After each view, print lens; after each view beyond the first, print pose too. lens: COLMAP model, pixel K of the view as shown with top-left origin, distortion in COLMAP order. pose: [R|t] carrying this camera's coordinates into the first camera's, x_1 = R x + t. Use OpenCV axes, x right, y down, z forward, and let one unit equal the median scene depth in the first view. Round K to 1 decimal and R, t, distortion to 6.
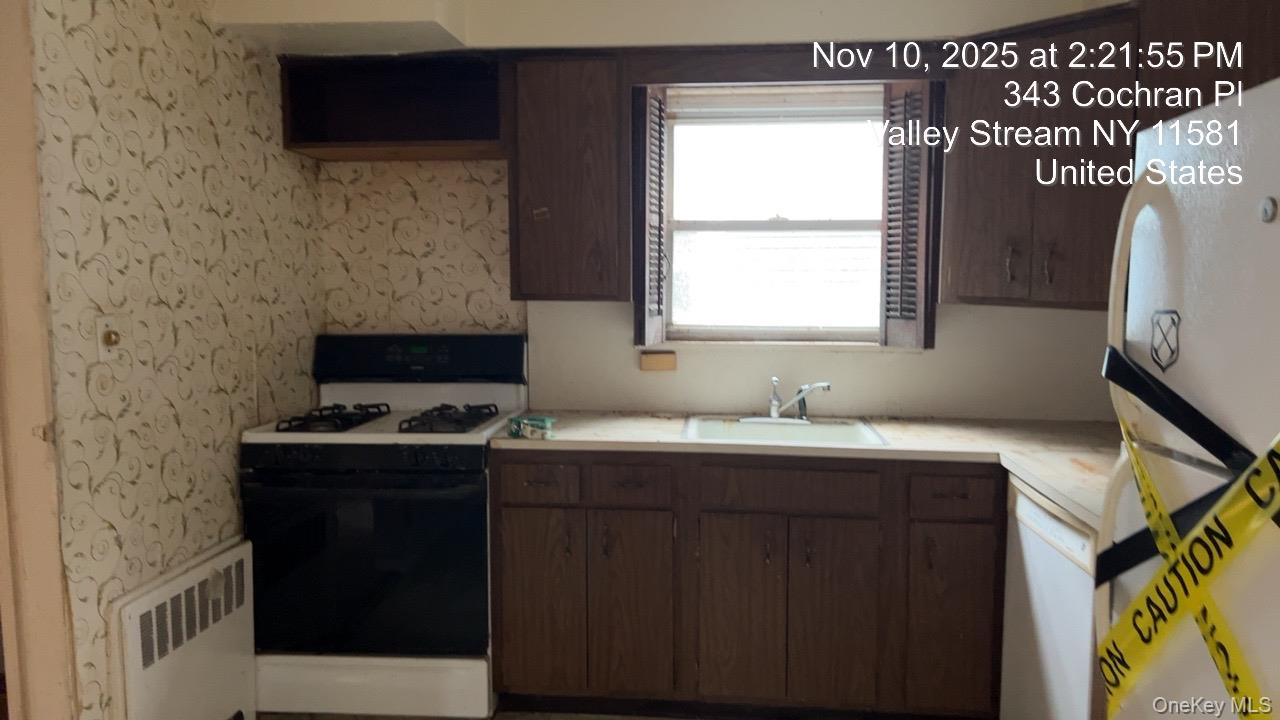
lens RADIAL K [[923.7, 0, 639.3], [0, 923.7, 363.0], [0, 0, 1]] dist [0.068517, 0.000727]
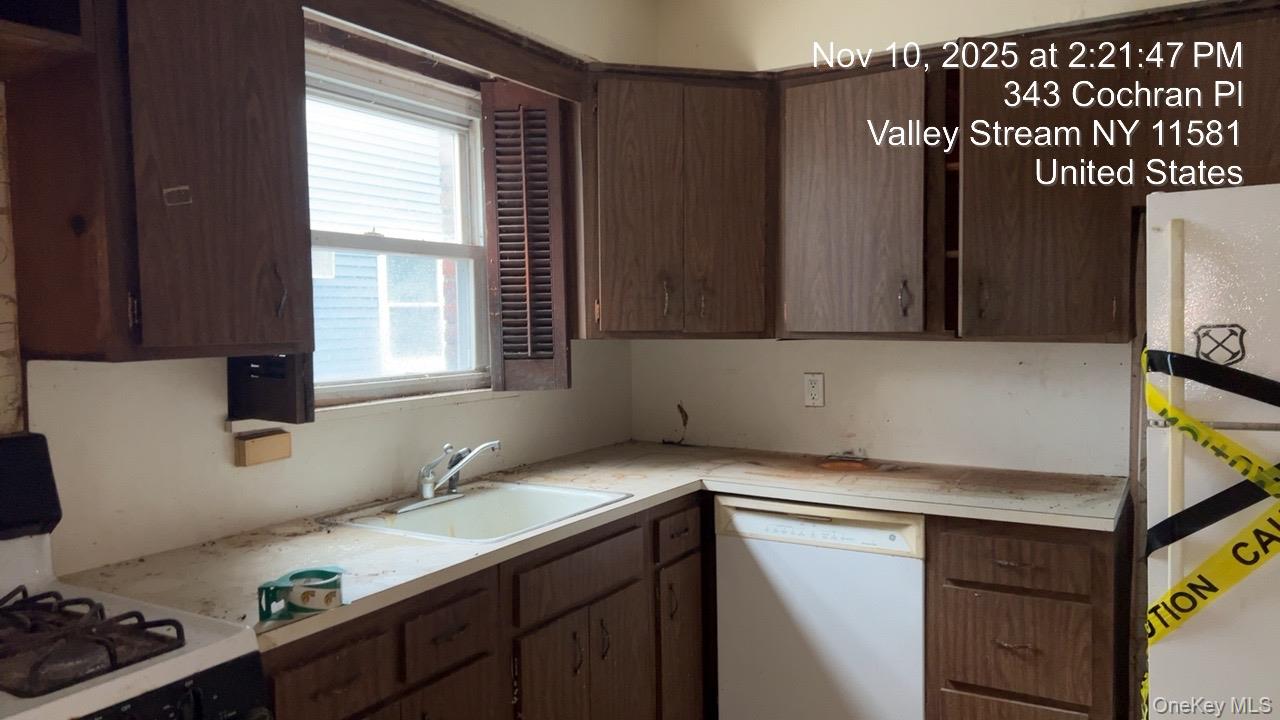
lens RADIAL K [[923.7, 0, 639.9], [0, 923.7, 363.7], [0, 0, 1]] dist [0.068517, 0.000727]
pose [[0.415226, -0.057306, 0.907911, -0.494028], [0.098573, 0.994972, 0.017720, -0.049721], [-0.904362, 0.082138, 0.418787, 0.547449]]
